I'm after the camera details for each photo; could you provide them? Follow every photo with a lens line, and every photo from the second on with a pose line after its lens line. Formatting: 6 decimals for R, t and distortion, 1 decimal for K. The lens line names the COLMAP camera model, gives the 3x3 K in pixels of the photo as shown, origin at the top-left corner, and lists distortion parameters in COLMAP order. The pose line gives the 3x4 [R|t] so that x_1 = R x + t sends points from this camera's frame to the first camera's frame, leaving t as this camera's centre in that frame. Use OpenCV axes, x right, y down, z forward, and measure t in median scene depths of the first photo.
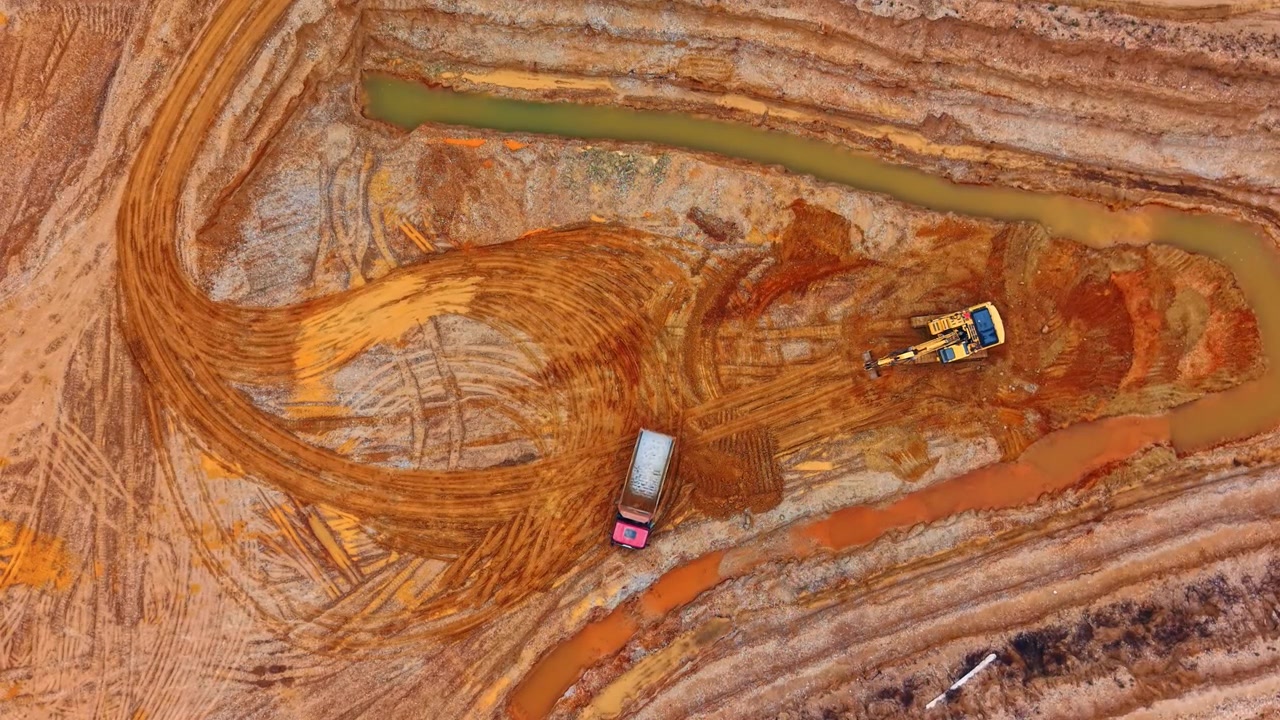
lens RADIAL K [[1791.4, 0, 640.0], [0, 1791.4, 360.0], [0, 0, 1]] dist [0.246167, -0.908350]
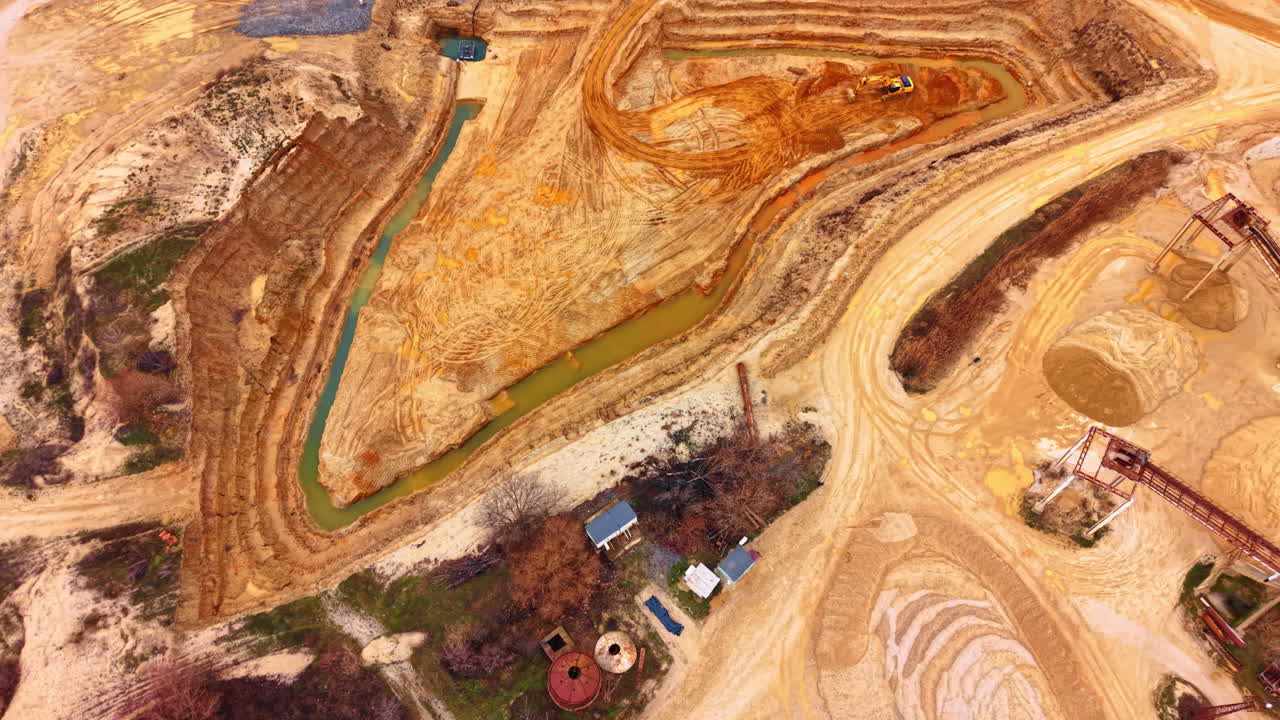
lens RADIAL K [[913.3, 0, 640.0], [0, 913.3, 360.0], [0, 0, 1]] dist [0.085146, -0.136706]
pose [[0.993241, -0.102991, 0.053532, -0.314777], [0.116024, 0.867607, -0.483525, 0.947940], [0.003354, 0.486468, 0.873692, -0.007530]]
